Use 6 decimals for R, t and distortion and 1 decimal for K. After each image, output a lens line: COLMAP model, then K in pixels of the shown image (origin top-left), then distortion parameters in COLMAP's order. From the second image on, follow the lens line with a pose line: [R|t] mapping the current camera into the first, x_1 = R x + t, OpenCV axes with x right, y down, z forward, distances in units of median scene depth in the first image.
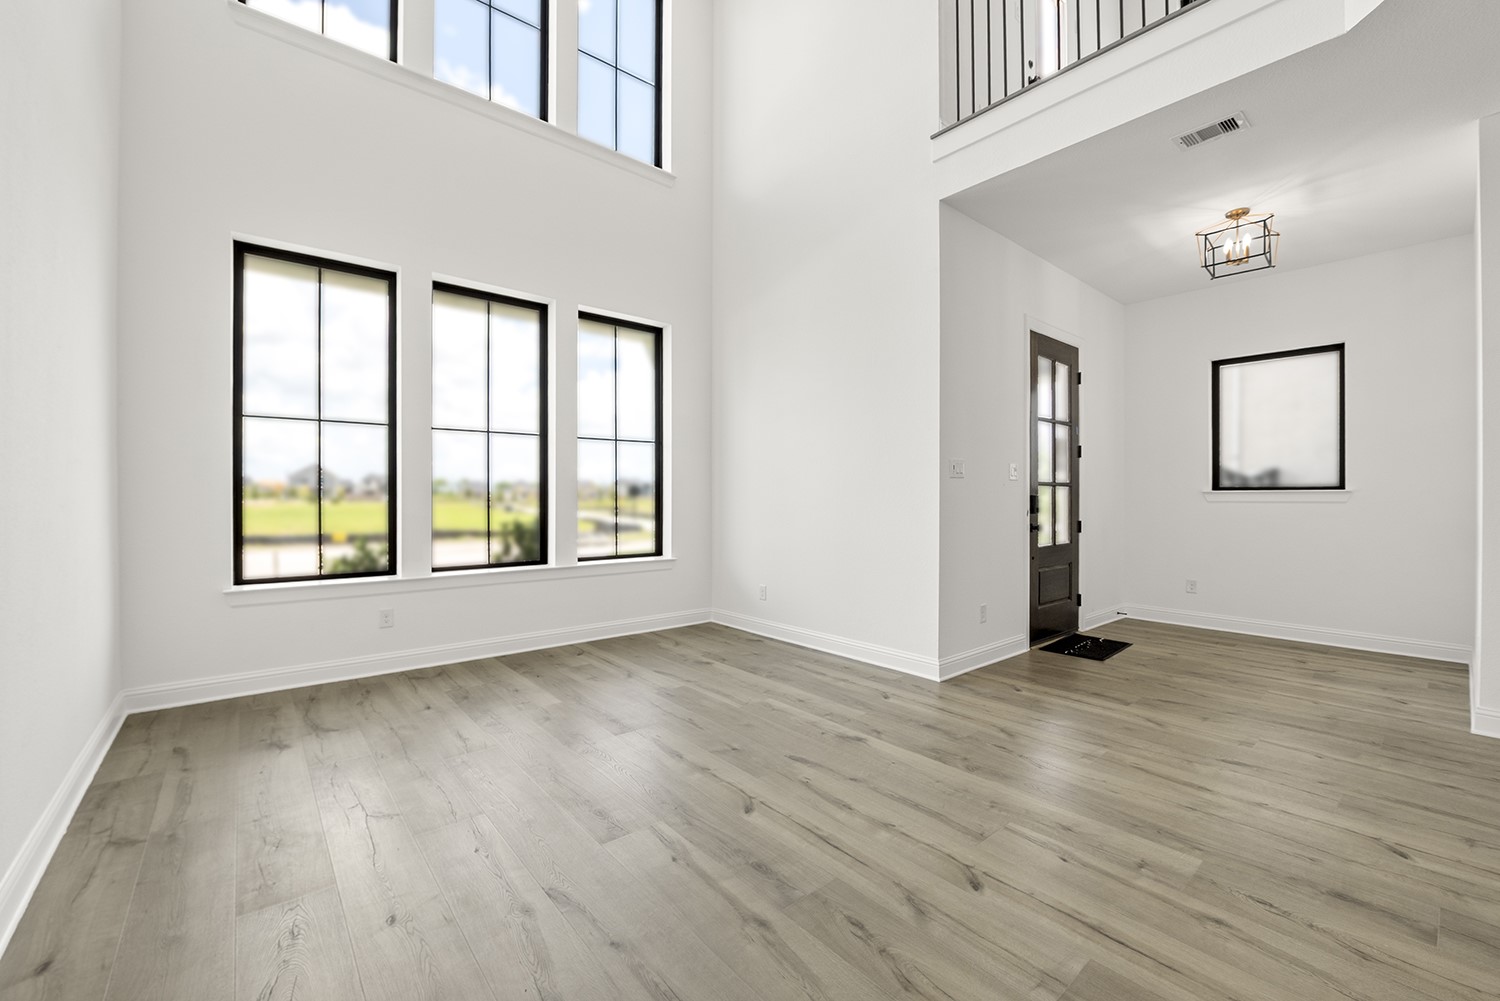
lens RADIAL K [[602.6, 0, 740.9], [0, 602.6, 495.9], [0, 0, 1]] dist [-0.014566, 0.000607]
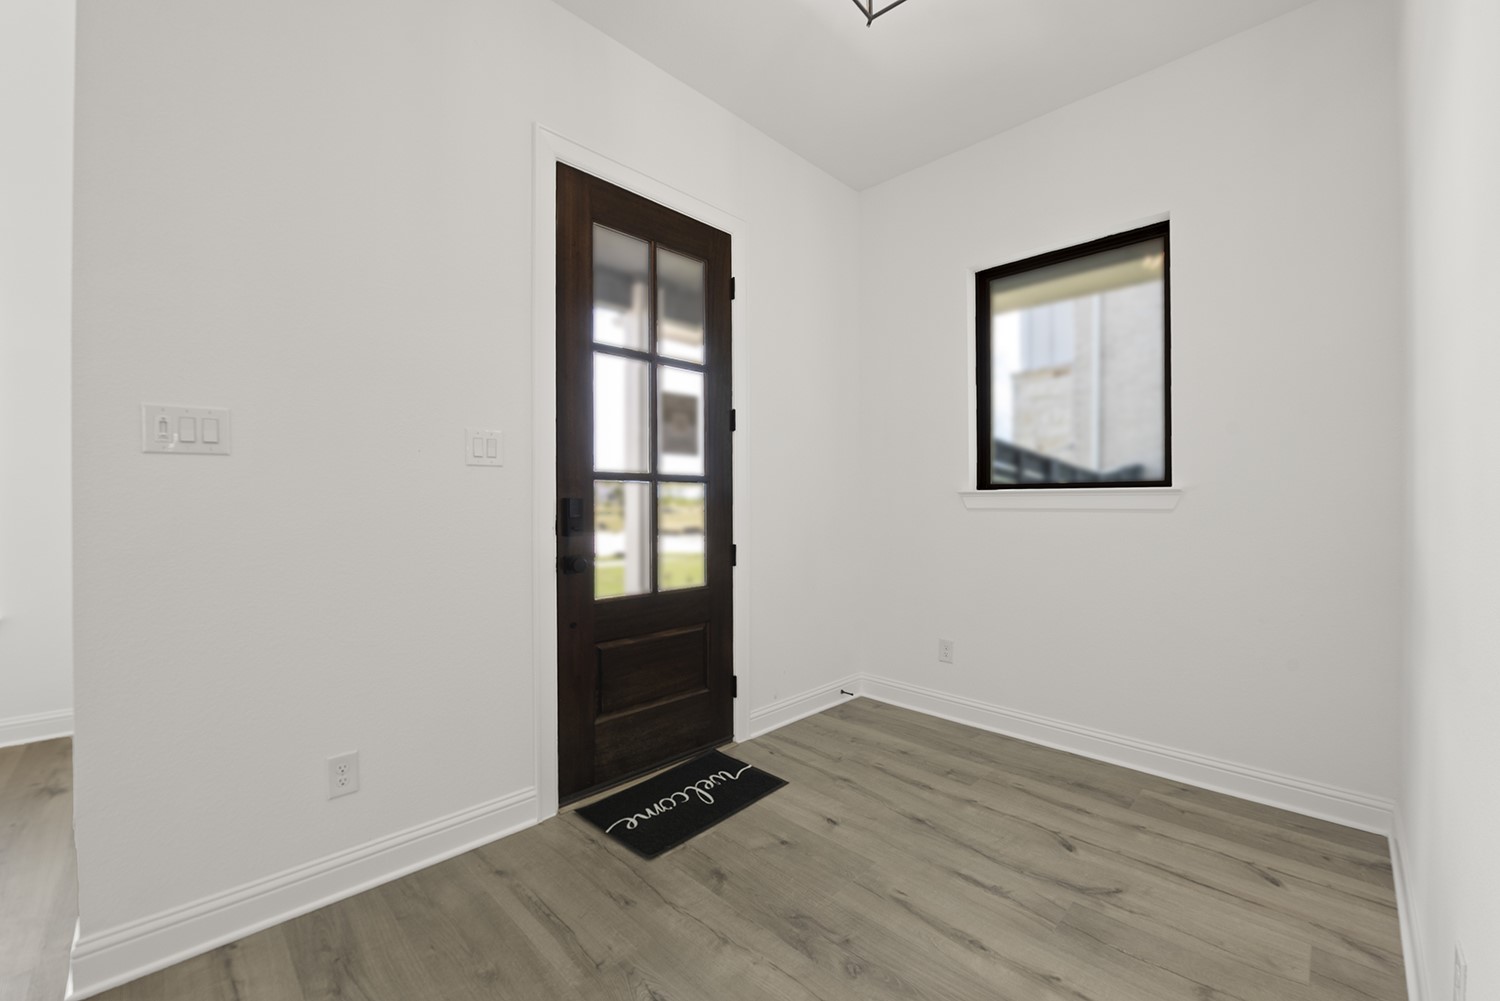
lens RADIAL K [[602.6, 0, 753.9], [0, 602.6, 502.8], [0, 0, 1]] dist [-0.014566, 0.000607]
pose [[0.993141, -0.007461, 0.116684, 0.516824], [0.006376, 0.999933, 0.009666, -0.002783], [-0.116748, -0.008855, 0.993122, 0.440799]]
